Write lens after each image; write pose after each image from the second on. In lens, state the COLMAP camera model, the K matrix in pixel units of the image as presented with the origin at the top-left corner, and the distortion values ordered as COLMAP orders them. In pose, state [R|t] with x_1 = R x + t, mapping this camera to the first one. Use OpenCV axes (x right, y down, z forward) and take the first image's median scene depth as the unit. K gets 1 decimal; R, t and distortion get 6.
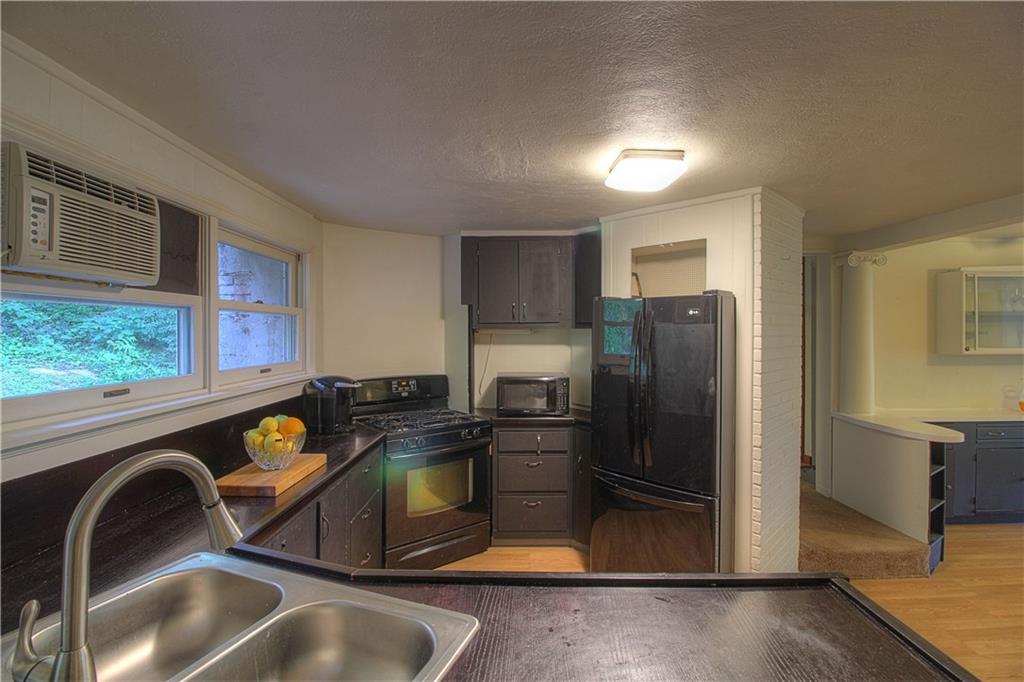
lens RADIAL K [[476.9, 0, 512.6], [0, 476.9, 331.9], [0, 0, 1]] dist [-0.005524, -0.001308]
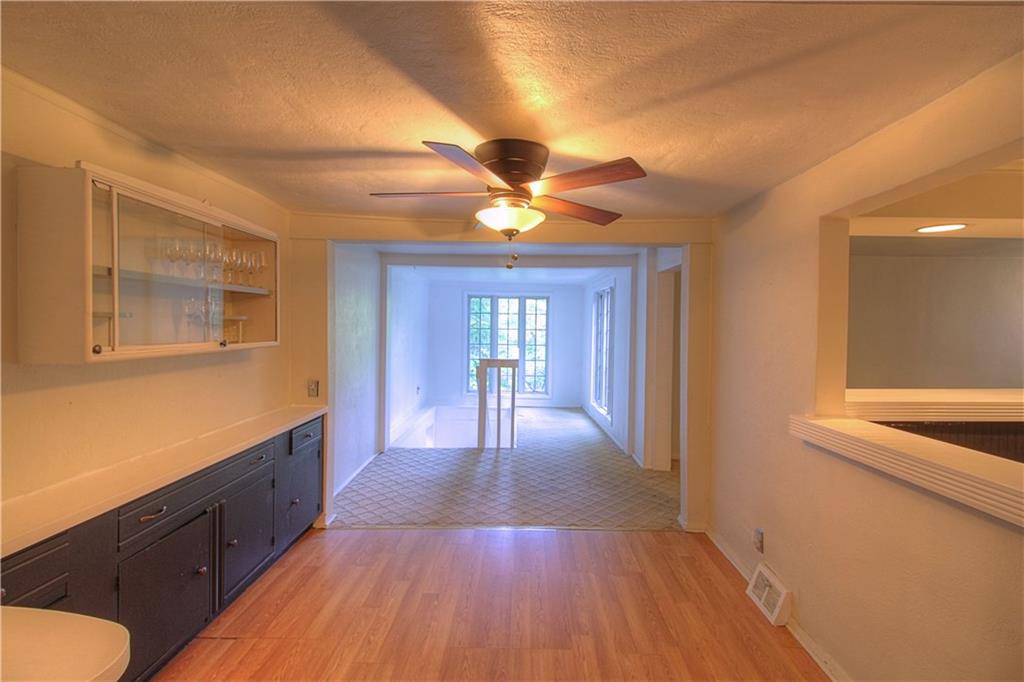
lens RADIAL K [[464.8, 0, 510.7], [0, 464.8, 336.1], [0, 0, 1]] dist [-0.006548, -0.000109]
pose [[0.022675, -0.023895, 0.999457, 0.534663], [-0.012440, 0.999630, 0.024182, 0.007838], [-0.999665, -0.012982, 0.022370, 0.602260]]
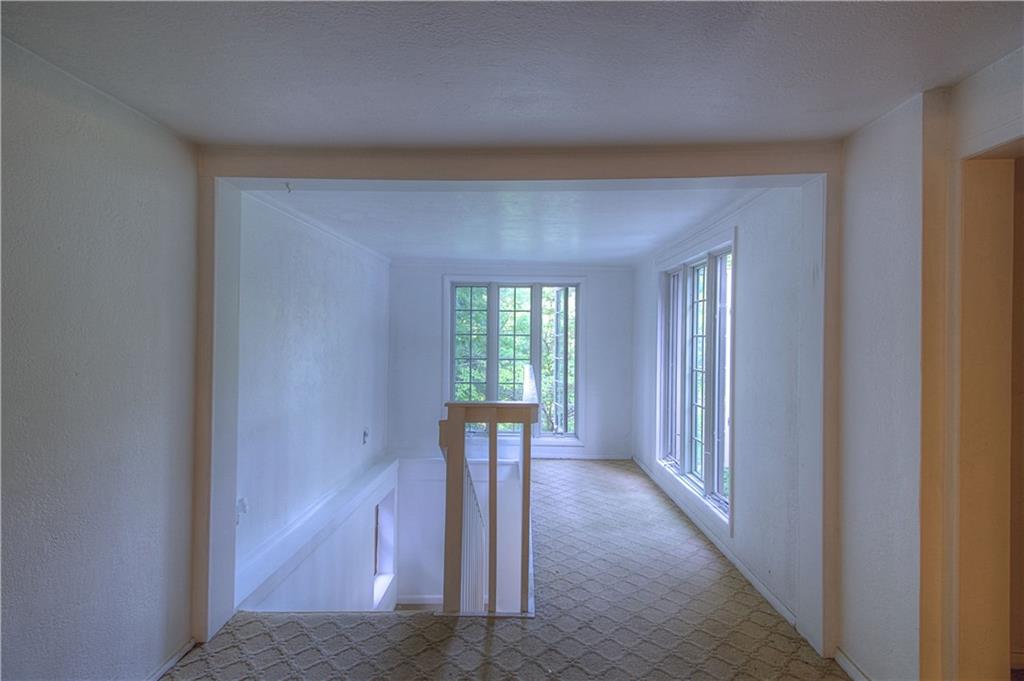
lens RADIAL K [[464.8, 0, 516.7], [0, 464.8, 330.3], [0, 0, 1]] dist [-0.006548, -0.000109]
pose [[0.024346, 0.003931, 0.999696, 1.383626], [-0.007024, 0.999968, -0.003761, 0.019423], [-0.999679, -0.006930, 0.024373, 0.624143]]
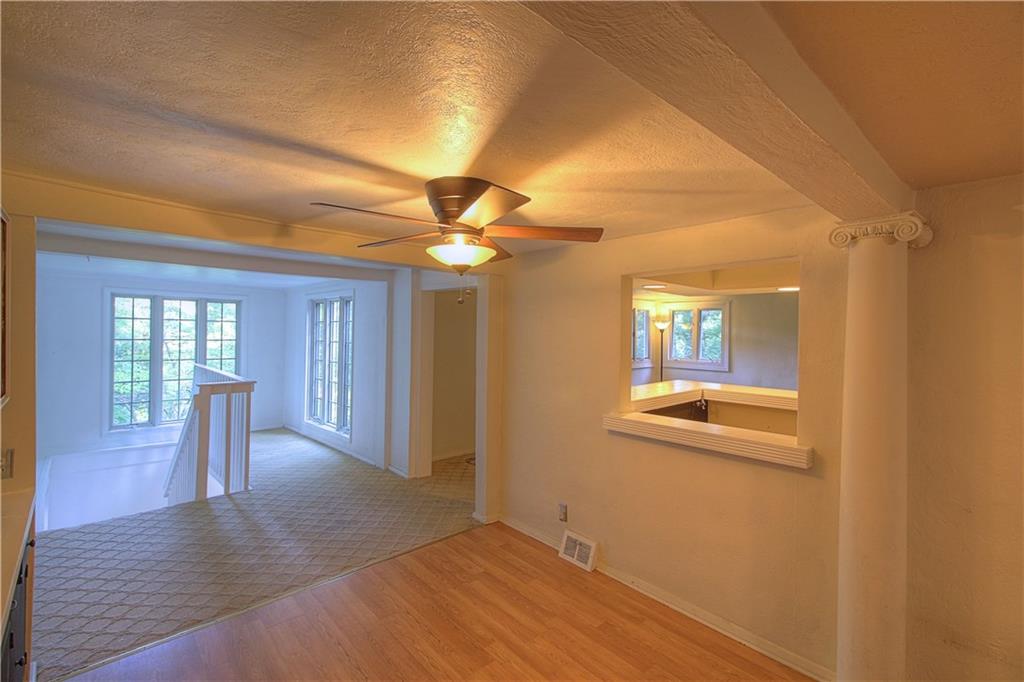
lens RADIAL K [[464.8, 0, 521.1], [0, 464.8, 330.8], [0, 0, 1]] dist [-0.006548, -0.000109]
pose [[-0.683245, -0.010572, 0.730113, 0.635059], [-0.015483, 0.999880, -0.000011, -0.027749], [-0.730025, -0.011312, -0.683326, 0.936798]]
